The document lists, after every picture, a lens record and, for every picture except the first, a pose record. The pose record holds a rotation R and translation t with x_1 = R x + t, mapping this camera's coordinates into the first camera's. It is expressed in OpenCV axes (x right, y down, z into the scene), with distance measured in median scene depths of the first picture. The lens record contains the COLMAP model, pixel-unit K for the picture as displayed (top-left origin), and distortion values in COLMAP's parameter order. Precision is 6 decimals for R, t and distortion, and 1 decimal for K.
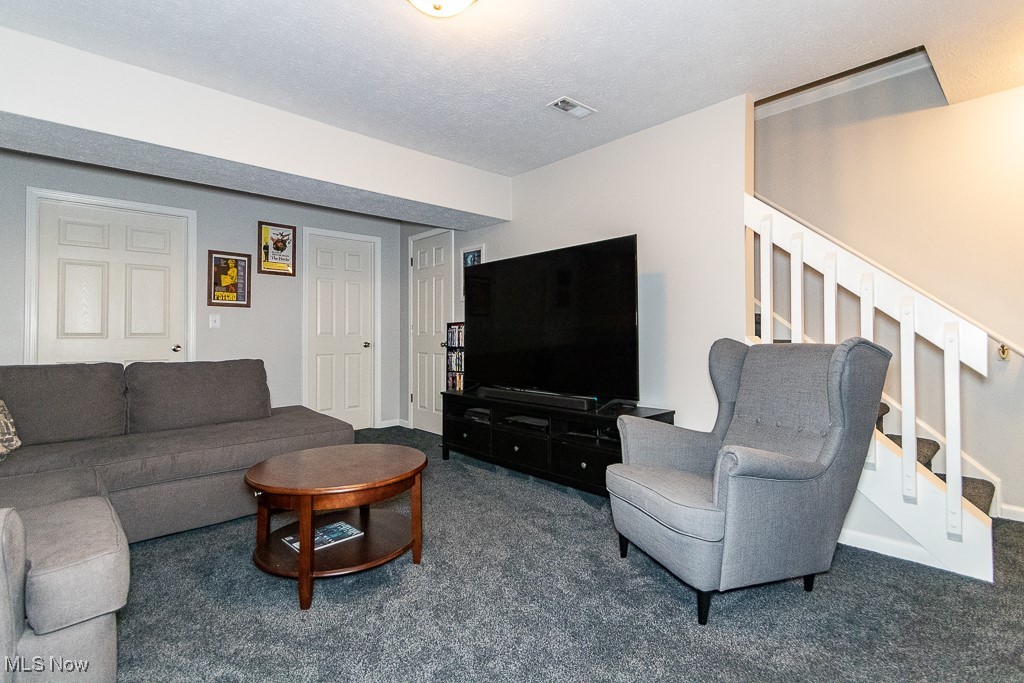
lens RADIAL K [[488.7, 0, 510.3], [0, 488.7, 346.3], [0, 0, 1]] dist [0.000500, -0.000706]
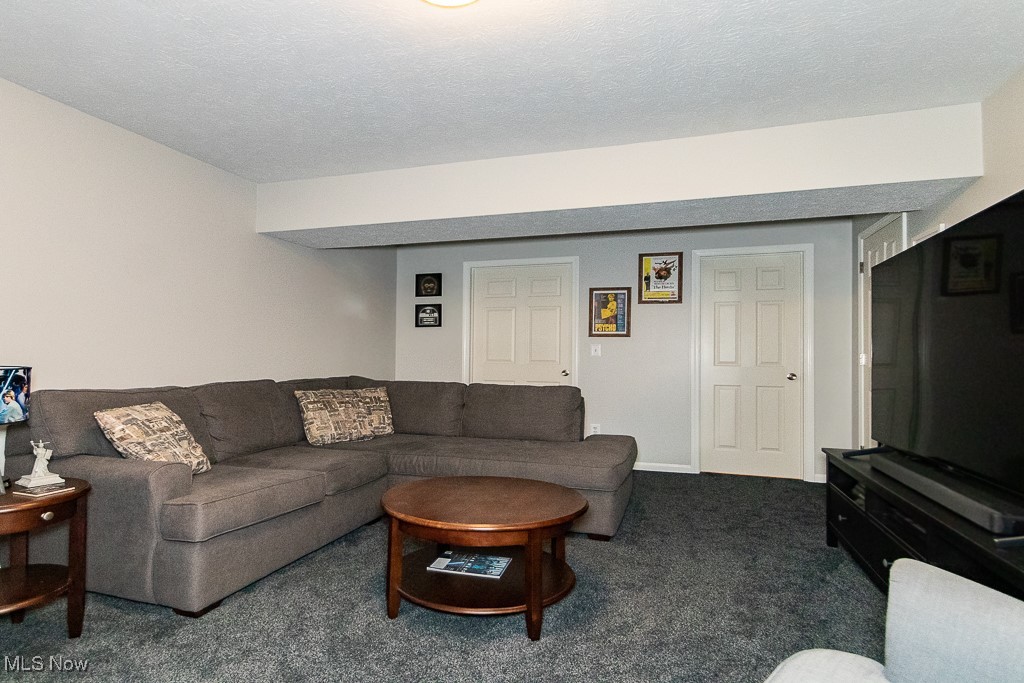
lens RADIAL K [[488.7, 0, 510.3], [0, 488.7, 346.3], [0, 0, 1]] dist [0.000500, -0.000706]
pose [[0.502035, -0.016229, -0.864695, 0.251391], [-0.032535, 0.998762, -0.037635, -0.011380], [0.864235, 0.047026, 0.500885, 0.253312]]
